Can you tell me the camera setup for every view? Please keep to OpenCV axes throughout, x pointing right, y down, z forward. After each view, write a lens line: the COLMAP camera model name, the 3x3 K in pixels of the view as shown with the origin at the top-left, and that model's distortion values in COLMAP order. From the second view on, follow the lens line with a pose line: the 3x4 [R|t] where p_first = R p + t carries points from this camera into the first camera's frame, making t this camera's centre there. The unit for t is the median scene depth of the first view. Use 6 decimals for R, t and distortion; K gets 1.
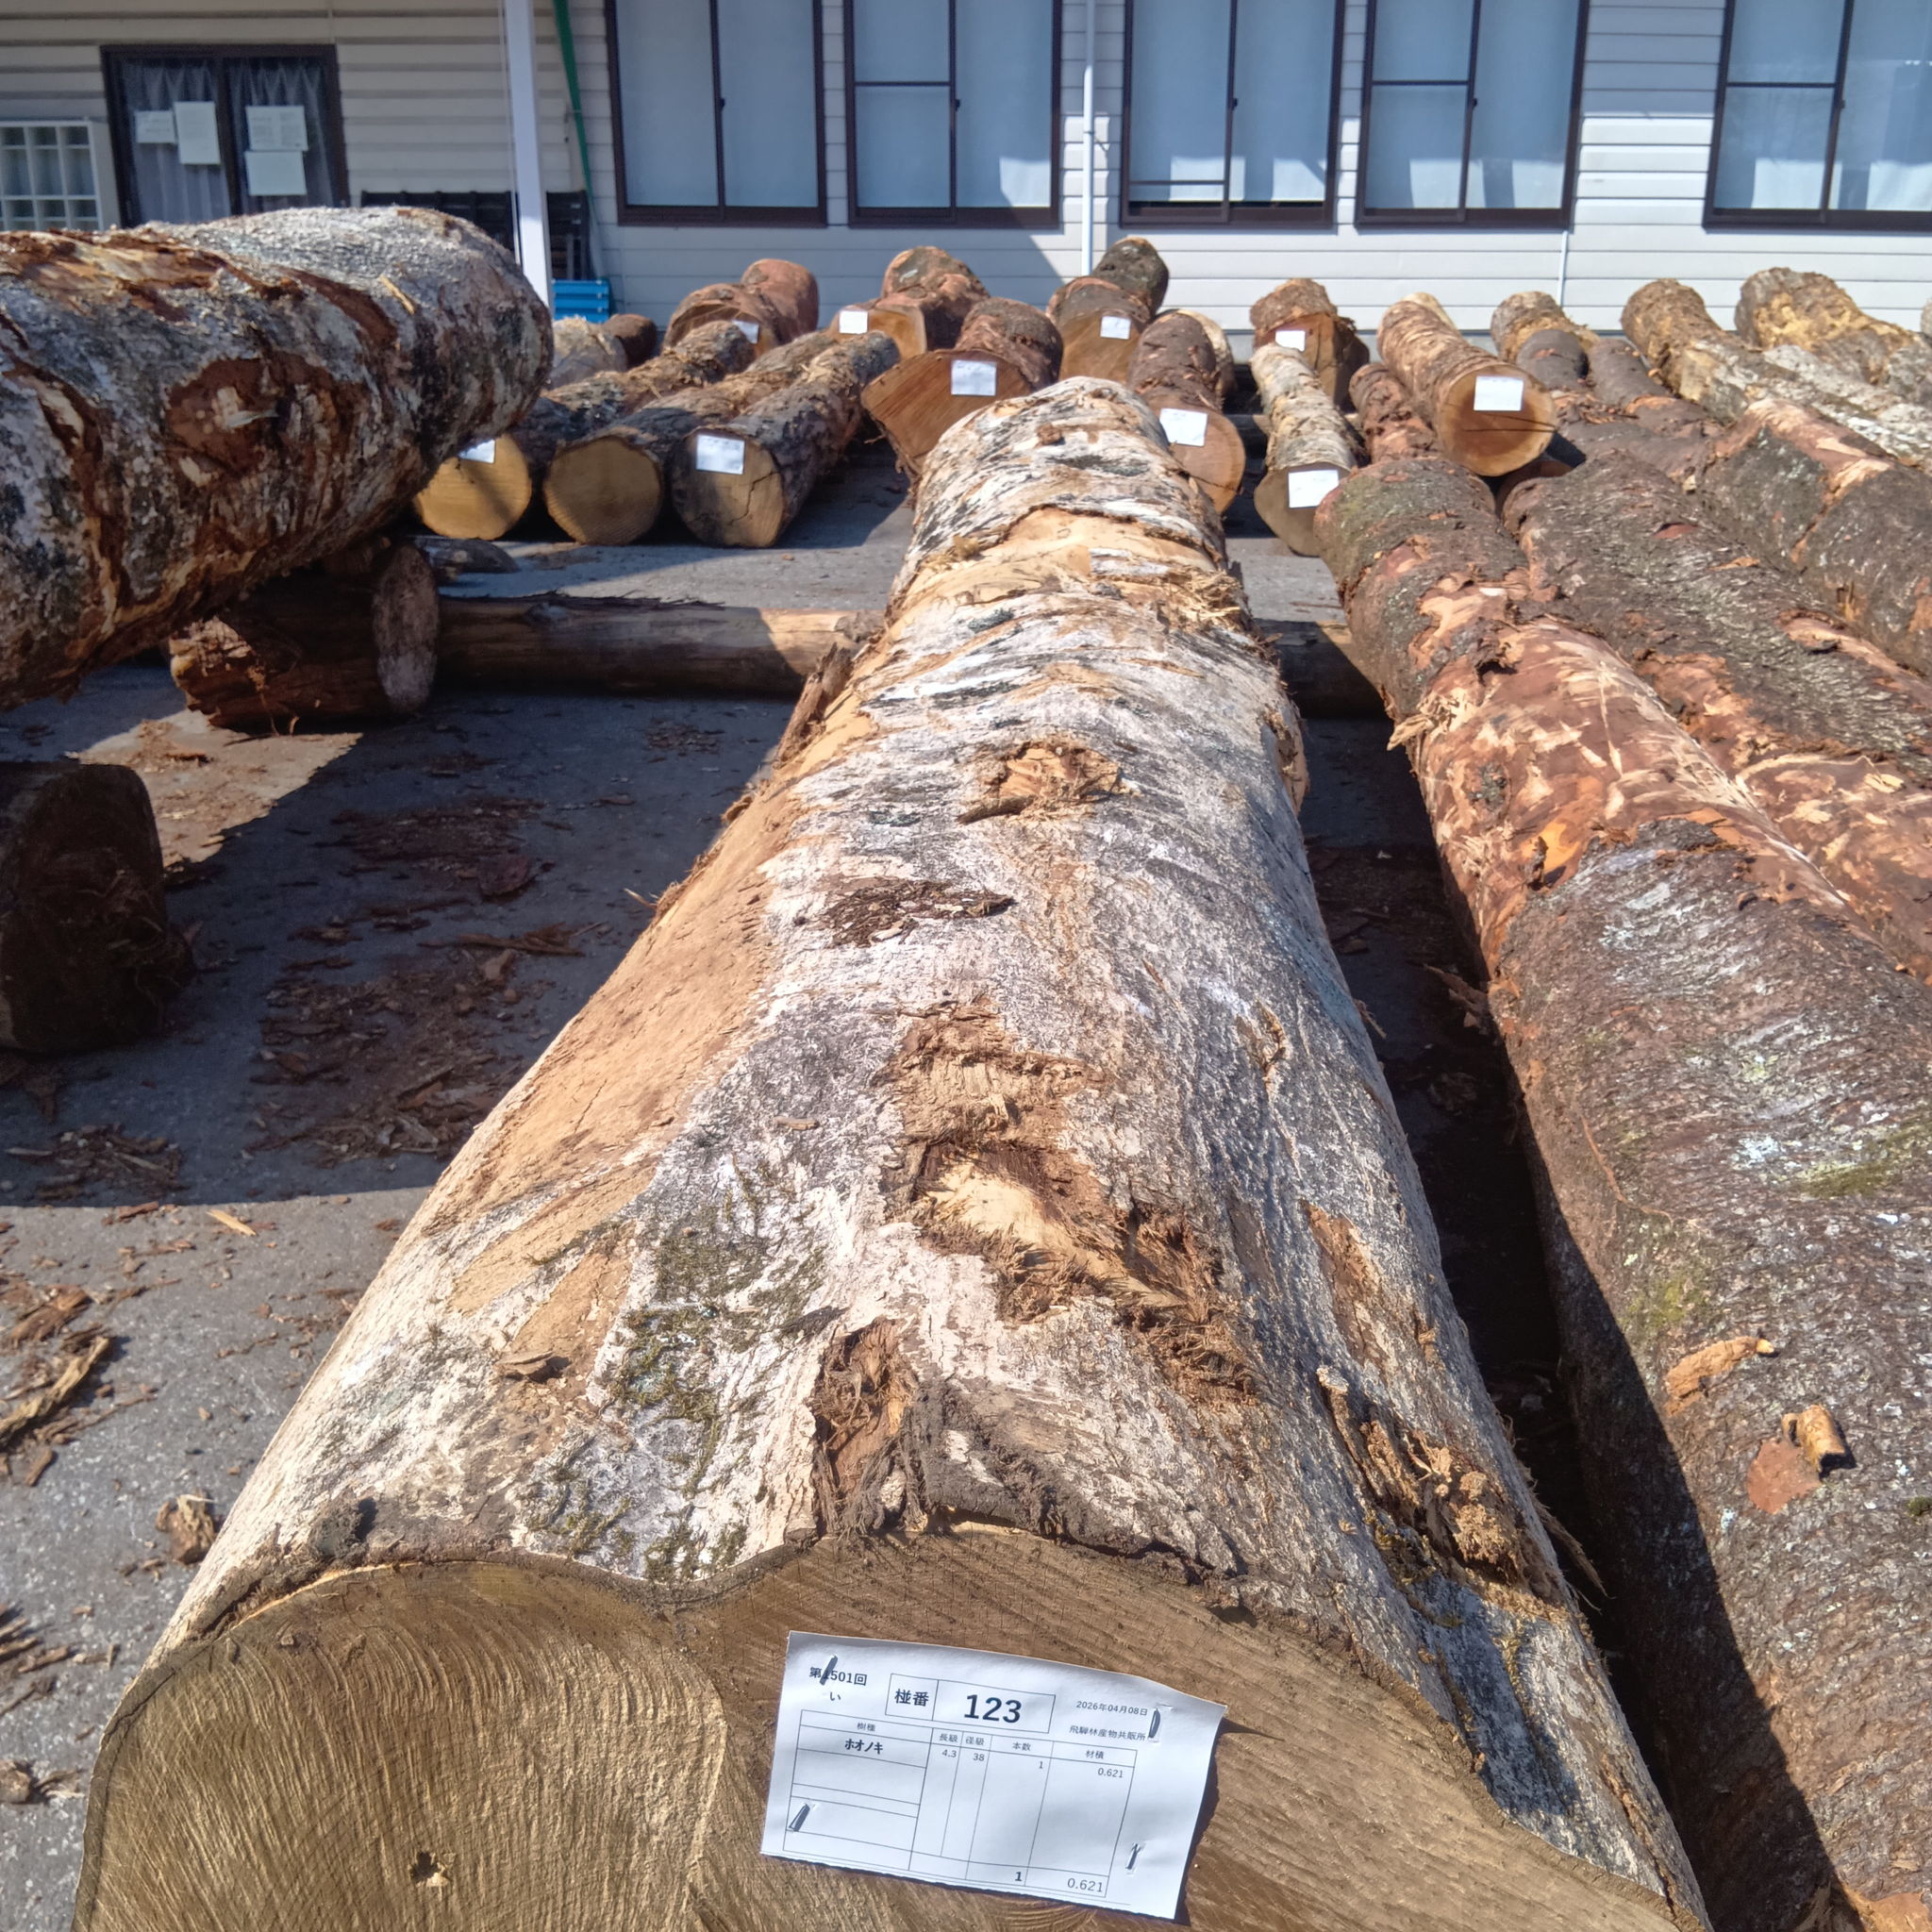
lens RADIAL K [[1939.6, 0, 966.0], [0, 1939.6, 966.0], [0, 0, 1]] dist [0.077563, -0.177861]
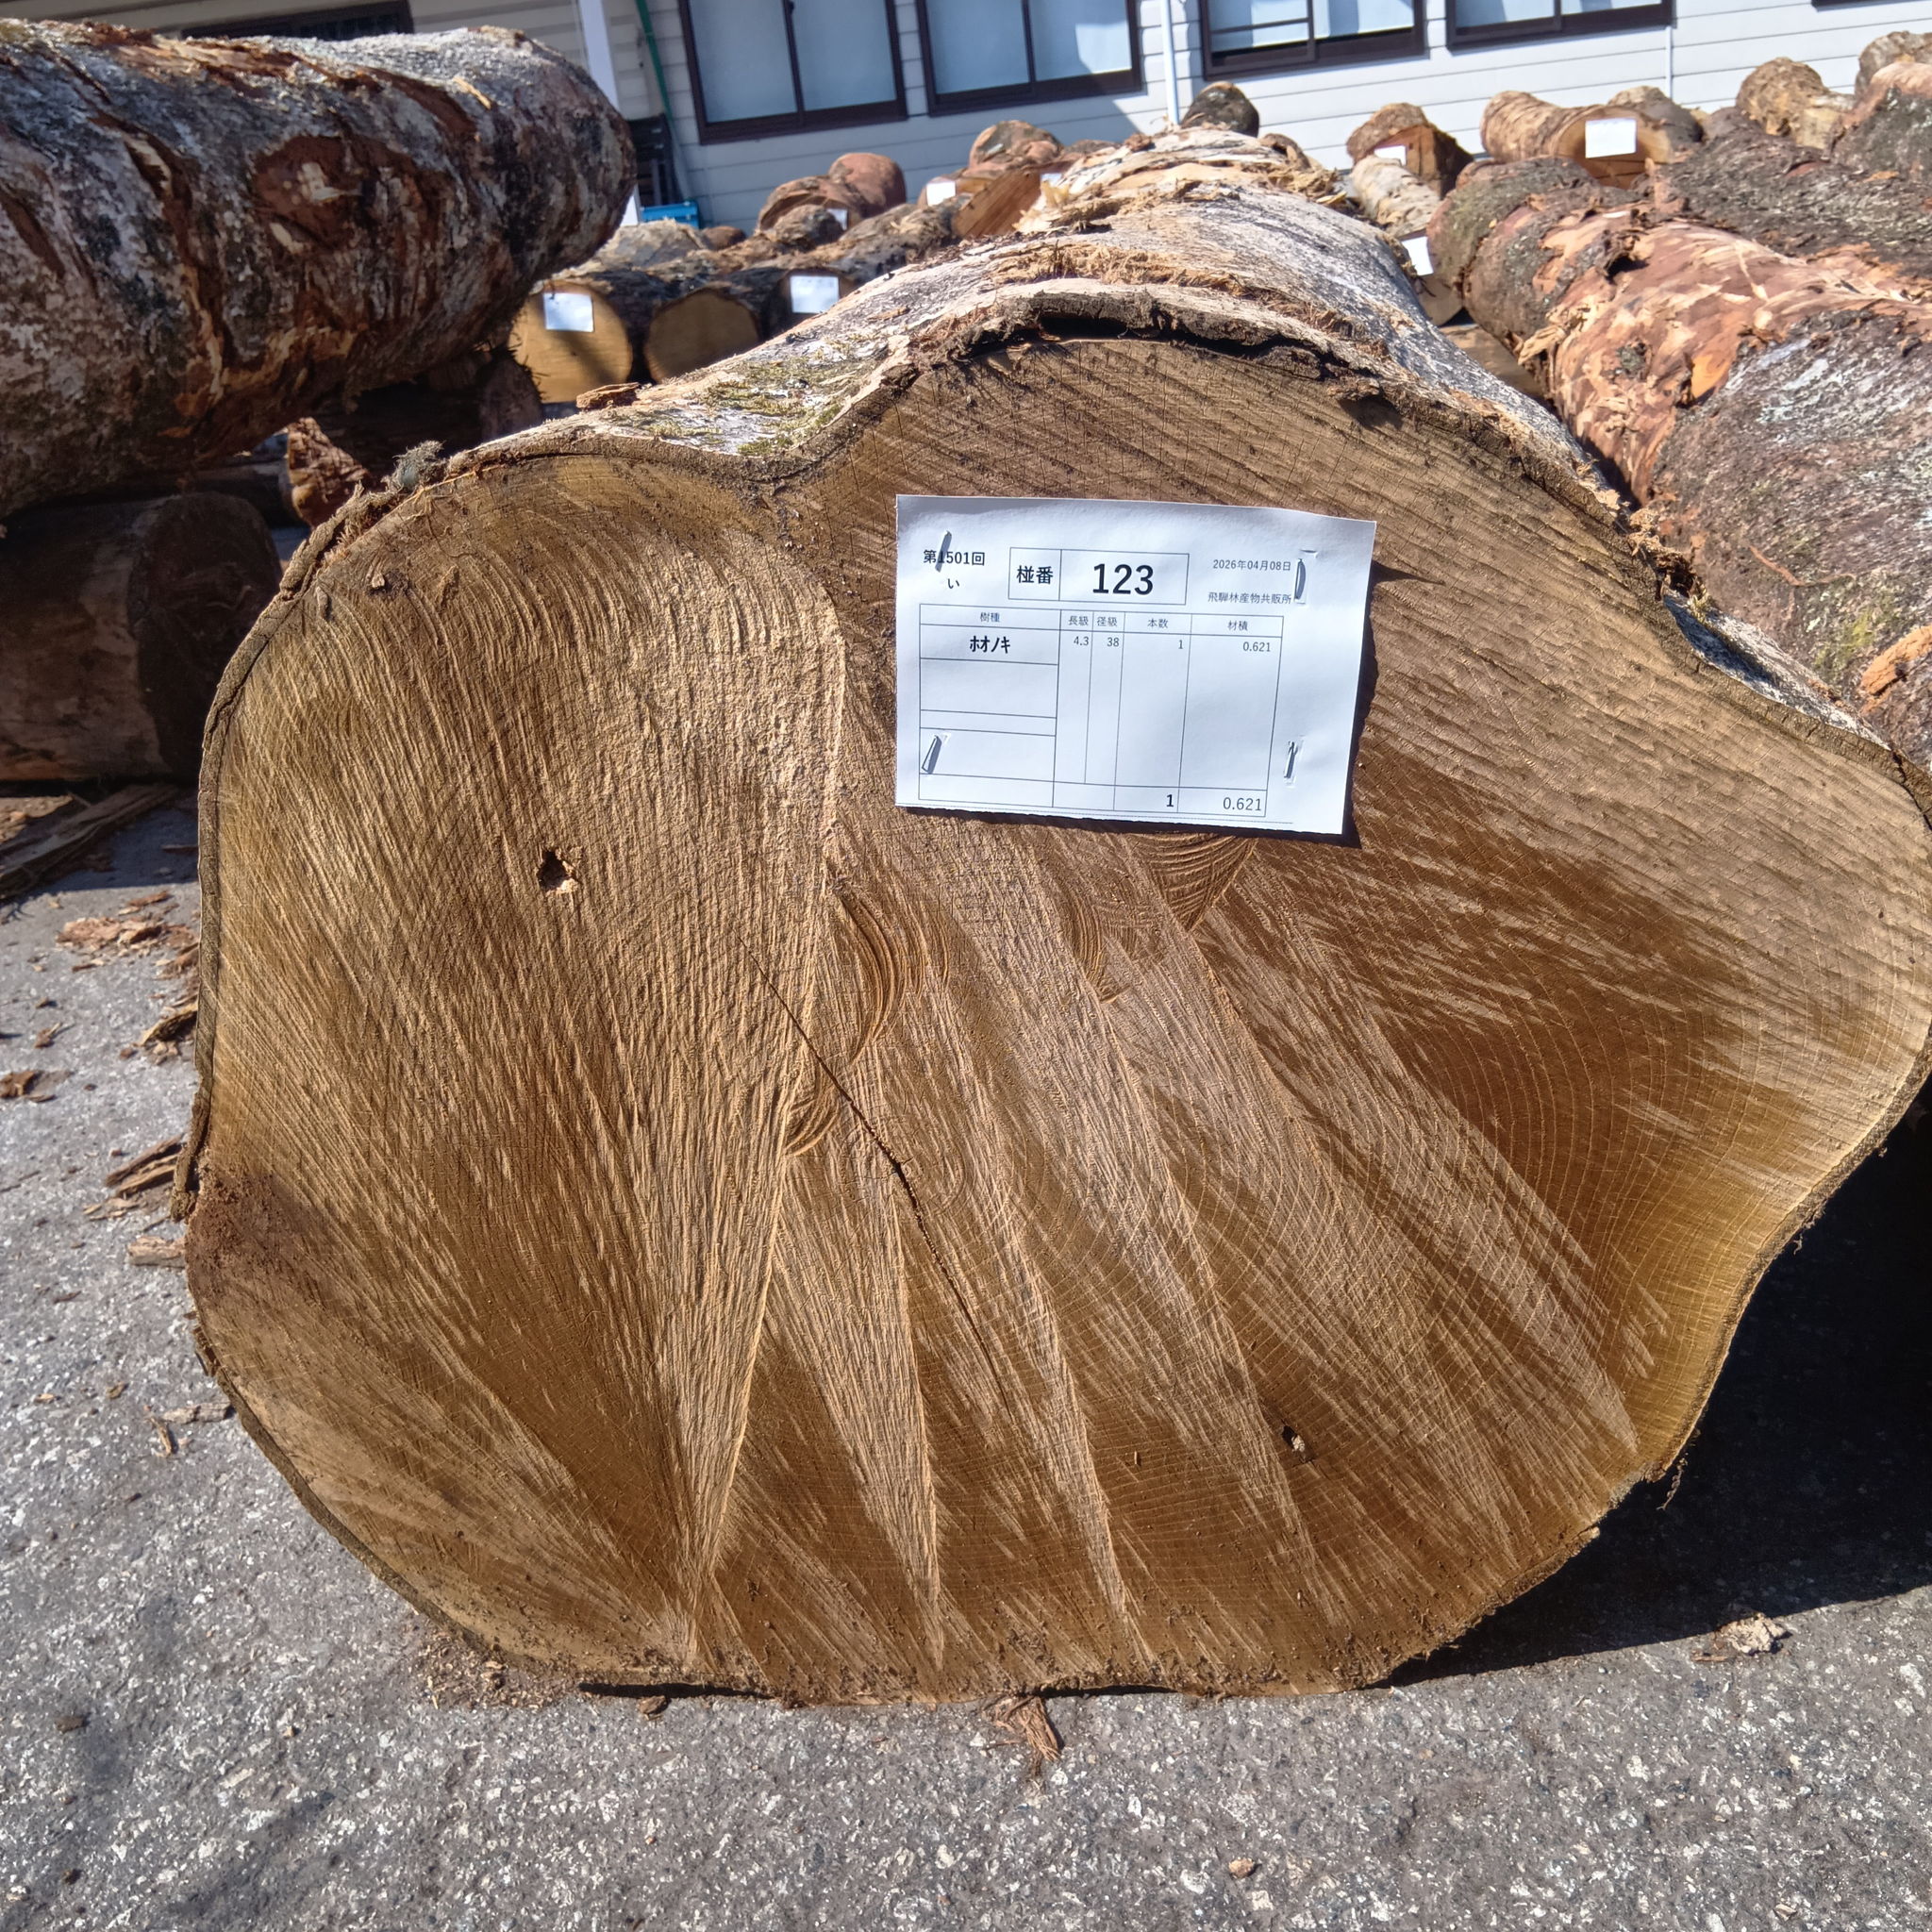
lens RADIAL K [[1928.2, 0, 975.3], [0, 1928.2, 1012.0], [0, 0, 1]] dist [0.083090, -0.173981]
pose [[0.992764, -0.090344, -0.079104, -0.000532], [0.092730, 0.995324, 0.027032, 0.168594], [0.076292, -0.034172, 0.996500, 0.021155]]
